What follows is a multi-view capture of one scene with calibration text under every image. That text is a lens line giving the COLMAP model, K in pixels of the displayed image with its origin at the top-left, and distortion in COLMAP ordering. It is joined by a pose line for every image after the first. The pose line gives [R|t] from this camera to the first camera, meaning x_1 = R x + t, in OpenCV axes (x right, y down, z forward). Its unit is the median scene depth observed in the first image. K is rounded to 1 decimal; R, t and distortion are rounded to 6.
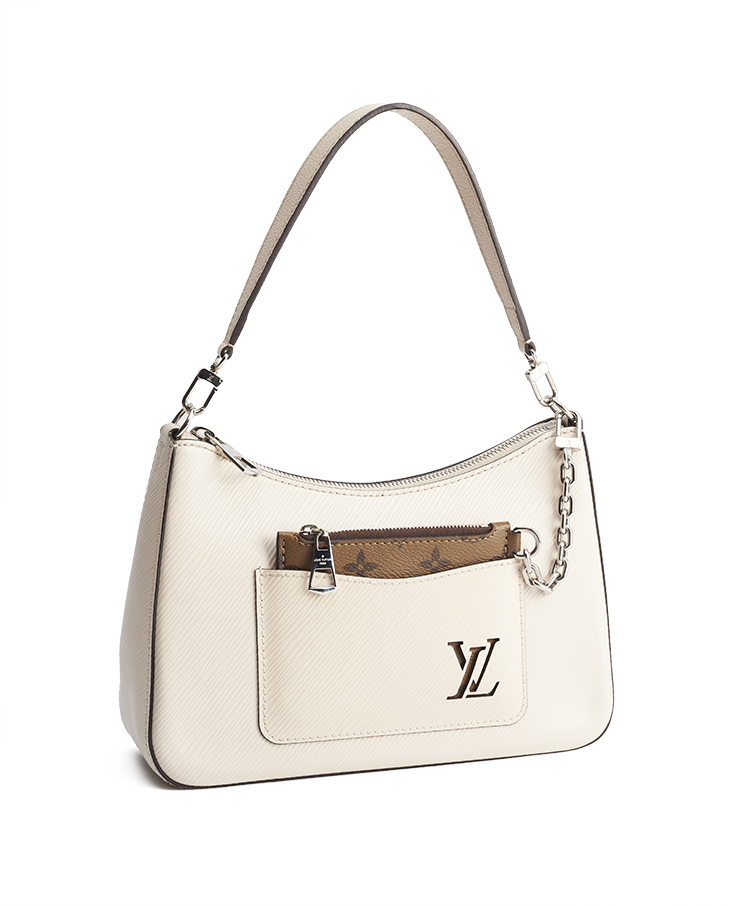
lens RADIAL K [[1768.4, 0, 370.2], [0, 1768.4, 455.3], [0, 0, 1]] dist [-0.161981, 0.000000]
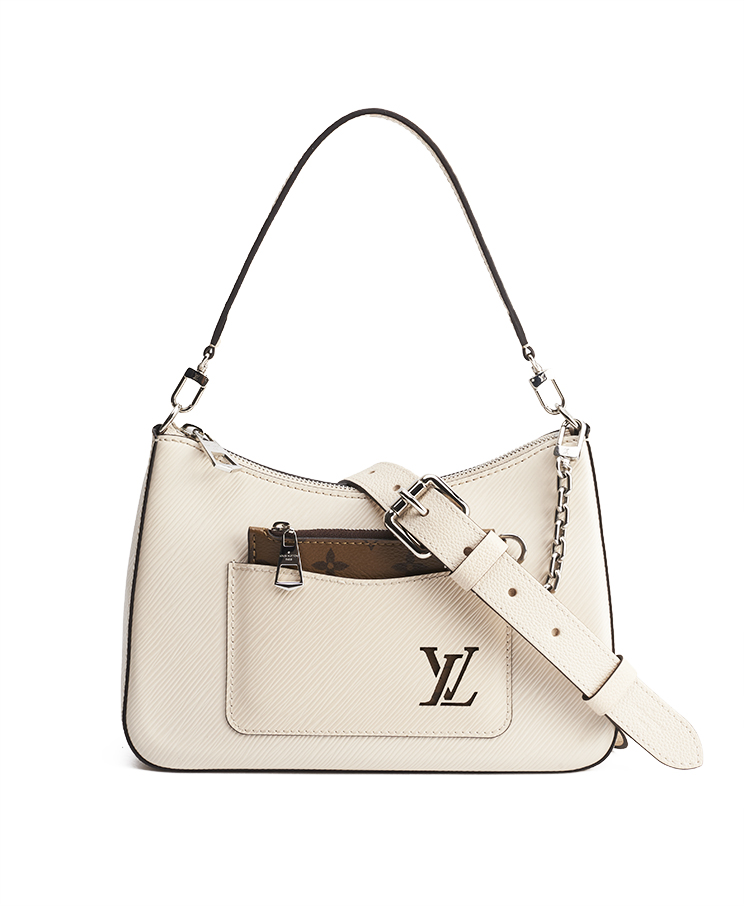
lens RADIAL K [[1768.4, 0, 373.8], [0, 1768.4, 453.9], [0, 0, 1]] dist [-0.161981, 0.000000]
pose [[0.936273, 0.025121, -0.350374, 0.370385], [-0.036763, 0.998970, -0.026615, 0.025292], [0.349345, 0.037800, 0.936231, 0.059745]]
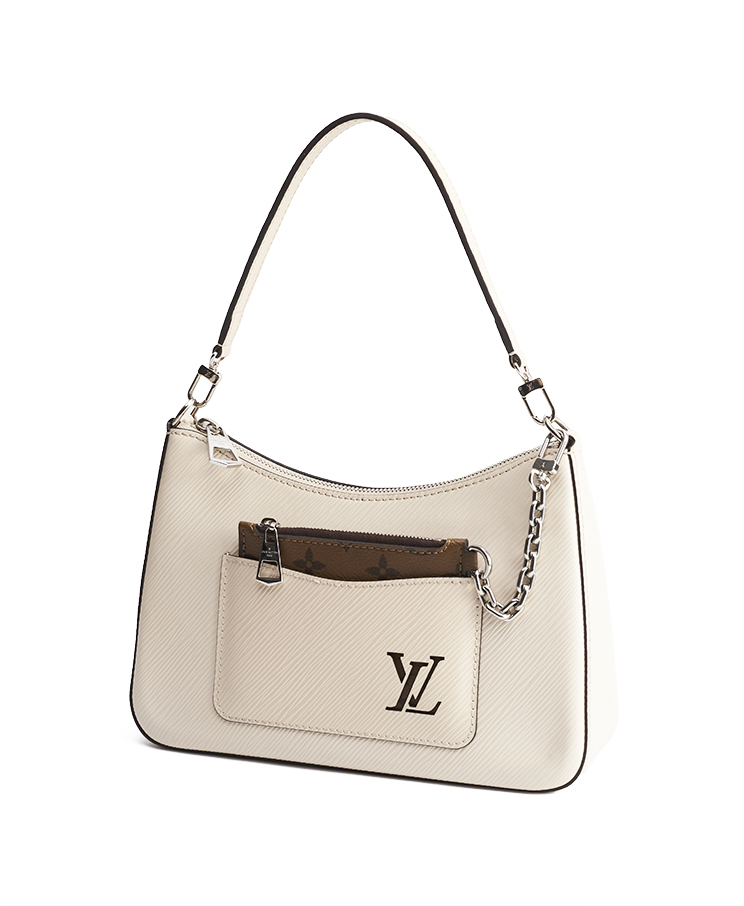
lens RADIAL K [[1768.4, 0, 369.3], [0, 1768.4, 457.2], [0, 0, 1]] dist [-0.161981, 0.000000]
pose [[0.761760, 0.075295, -0.643469, 0.678717], [-0.085995, 0.996186, 0.014764, -0.017237], [0.642126, 0.044088, 0.765330, 0.232281]]
